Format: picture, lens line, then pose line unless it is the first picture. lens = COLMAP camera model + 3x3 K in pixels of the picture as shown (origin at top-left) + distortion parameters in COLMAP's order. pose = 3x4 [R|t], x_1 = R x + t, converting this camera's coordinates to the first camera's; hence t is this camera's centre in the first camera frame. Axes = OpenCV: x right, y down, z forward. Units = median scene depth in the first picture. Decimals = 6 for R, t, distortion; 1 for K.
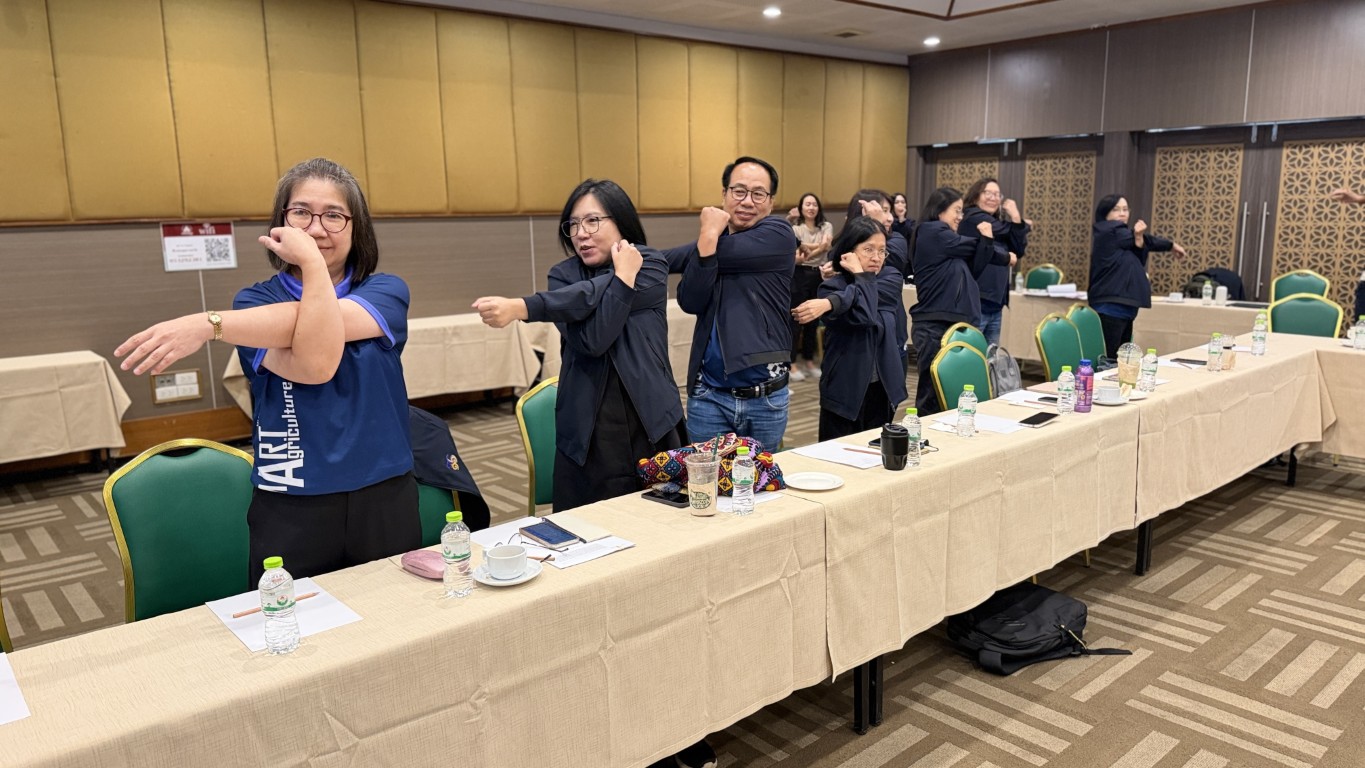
lens RADIAL K [[973.6, 0, 682.5], [0, 973.6, 384.0], [0, 0, 1]] dist [0.090371, -0.131765]
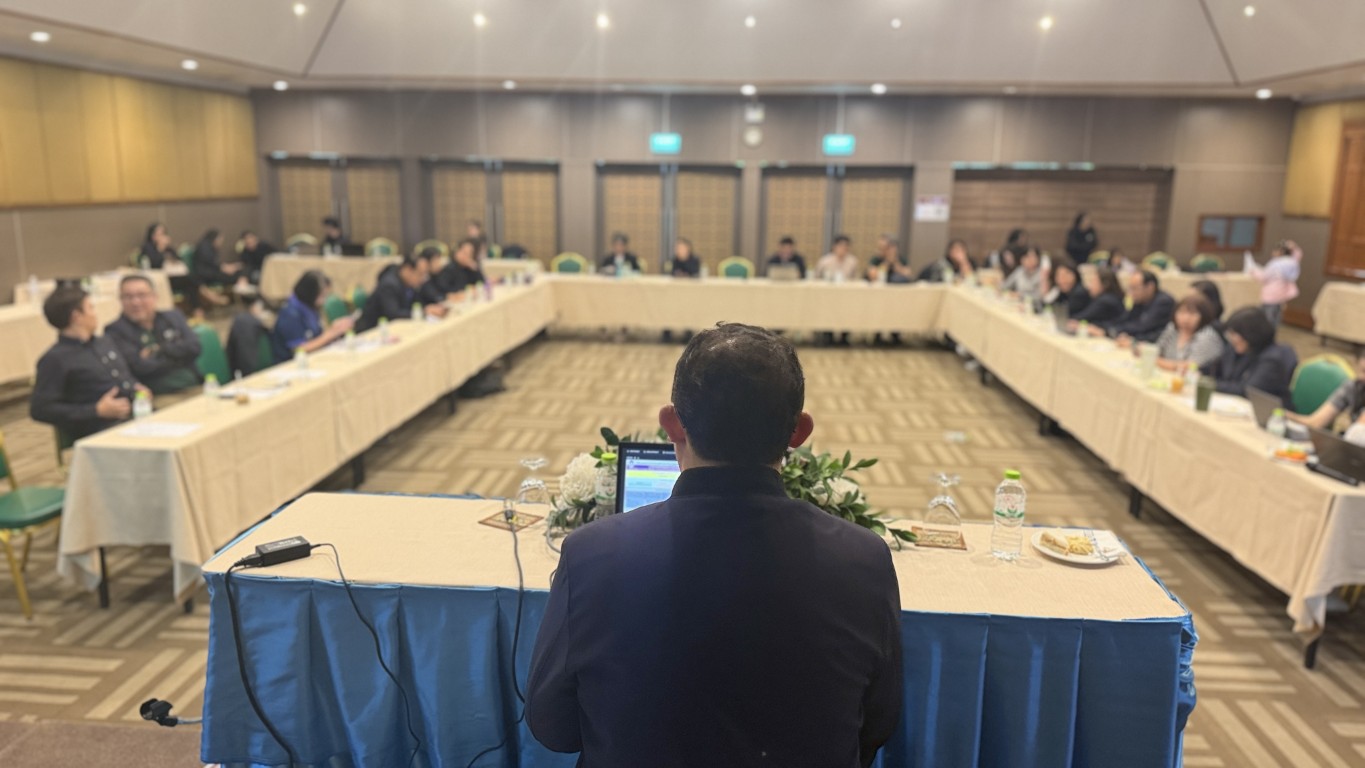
lens RADIAL K [[950.8, 0, 689.1], [0, 950.8, 390.4], [0, 0, 1]] dist [0.068591, -0.098928]
pose [[0.706099, -0.124592, 0.697066, -0.482896], [0.101717, 0.992036, 0.074279, 0.063039], [-0.700769, 0.018455, 0.713150, -0.541025]]
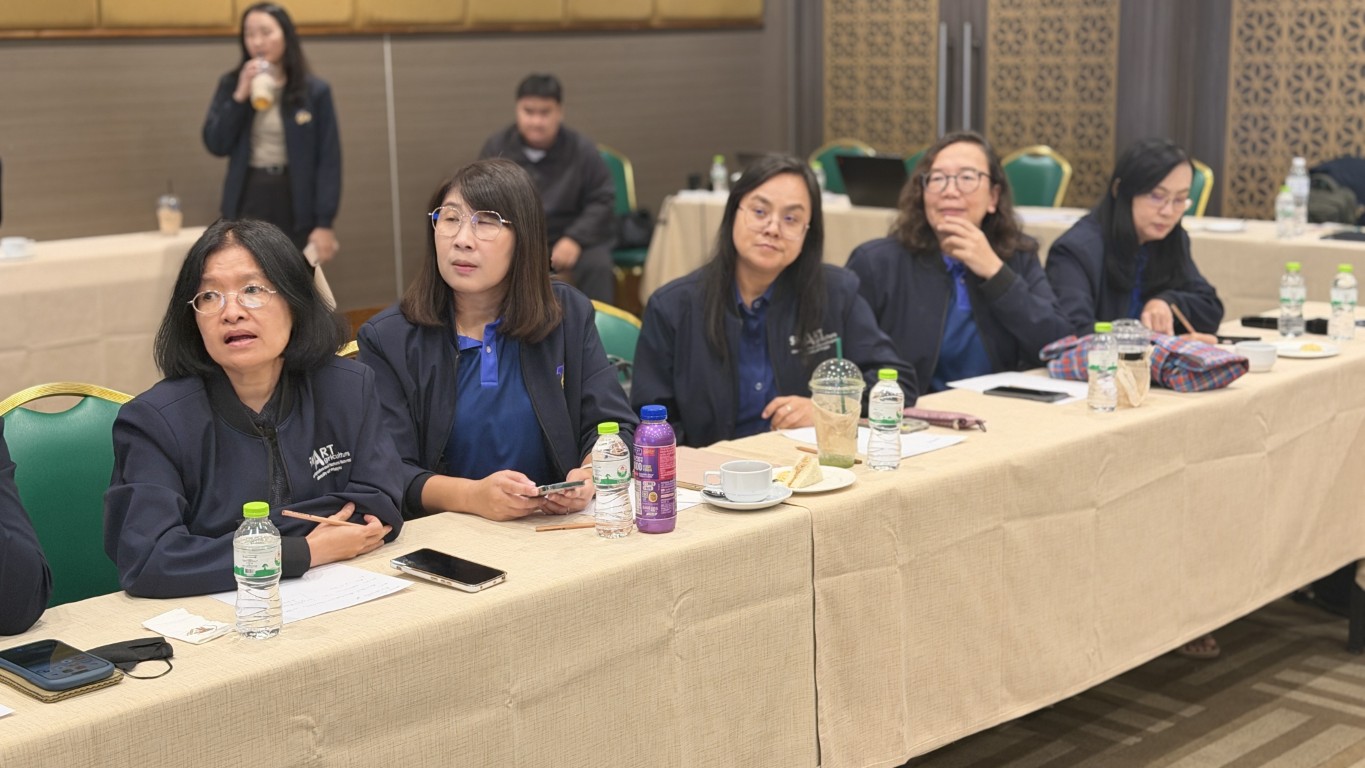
lens RADIAL K [[1902.0, 0, 626.1], [0, 1902.0, 453.7], [0, 0, 1]] dist [0.075087, -0.025032]
pose [[0.999077, -0.013082, 0.040903, 0.192115], [0.011442, 0.999131, 0.040081, -0.019037], [-0.041392, -0.039576, 0.998359, 0.113831]]
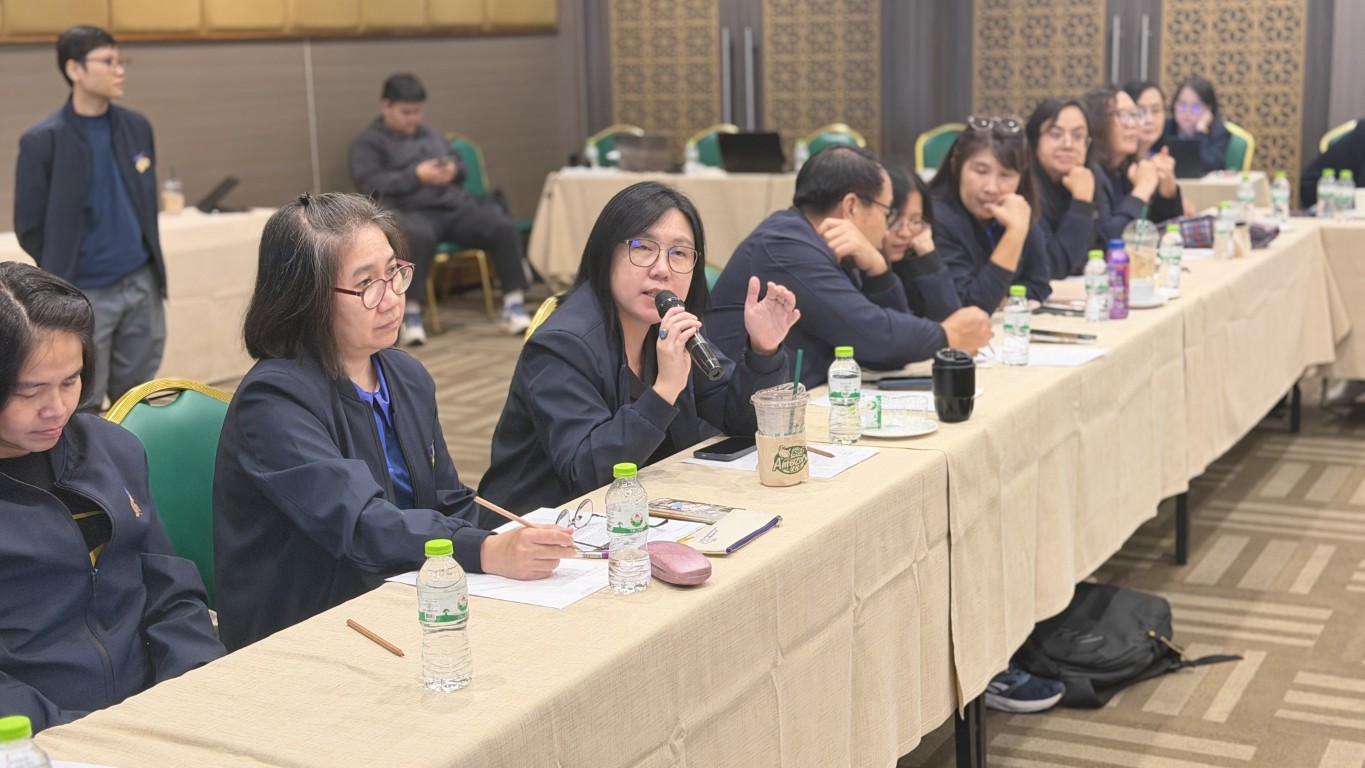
lens RADIAL K [[1925.3, 0, 682.5], [0, 1925.3, 384.0], [0, 0, 1]] dist [0.123846, -0.031714]
pose [[0.930140, -0.076224, 0.359208, -0.180020], [0.078136, 0.996900, 0.009216, 0.019436], [-0.358797, 0.019495, 0.933212, -0.060315]]
